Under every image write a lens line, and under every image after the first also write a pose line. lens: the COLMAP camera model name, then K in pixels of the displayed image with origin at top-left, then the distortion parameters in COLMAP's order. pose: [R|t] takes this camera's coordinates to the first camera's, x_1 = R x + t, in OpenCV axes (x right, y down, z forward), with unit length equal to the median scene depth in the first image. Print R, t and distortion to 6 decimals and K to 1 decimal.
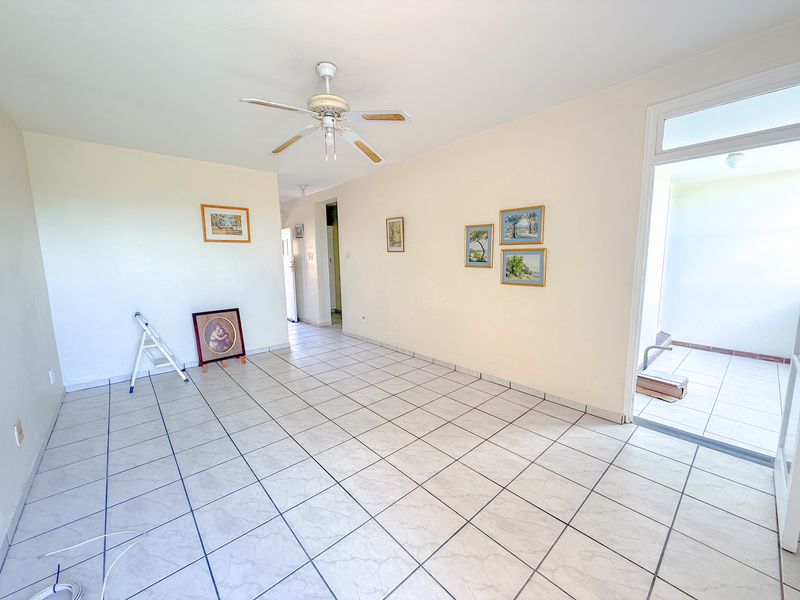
lens RADIAL K [[318.4, 0, 398.9], [0, 318.4, 299.7], [0, 0, 1]] dist [-0.000065, 0.000208]
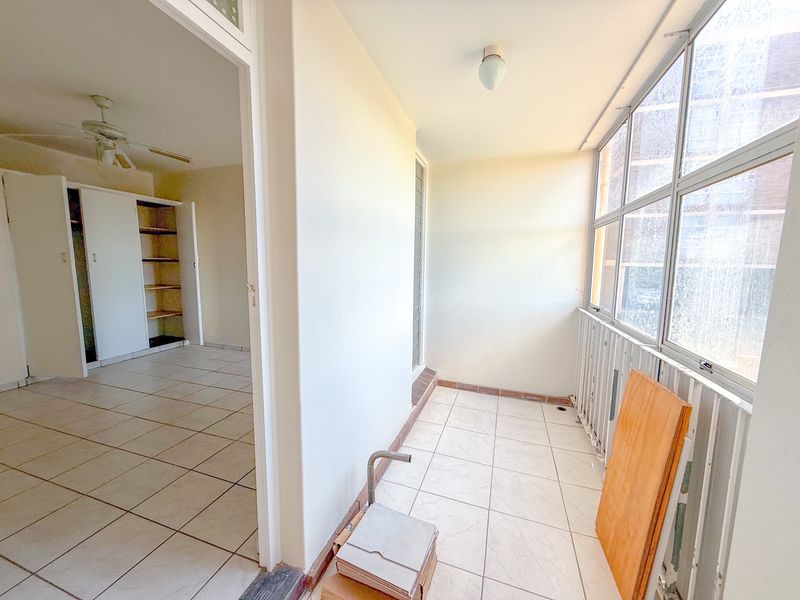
lens RADIAL K [[318.4, 0, 398.9], [0, 318.4, 299.7], [0, 0, 1]] dist [-0.000065, 0.000208]
pose [[0.866267, -0.030574, 0.498645, 0.465402], [0.040132, 0.999159, -0.008458, -0.056298], [-0.497967, 0.027338, 0.866765, 0.450872]]
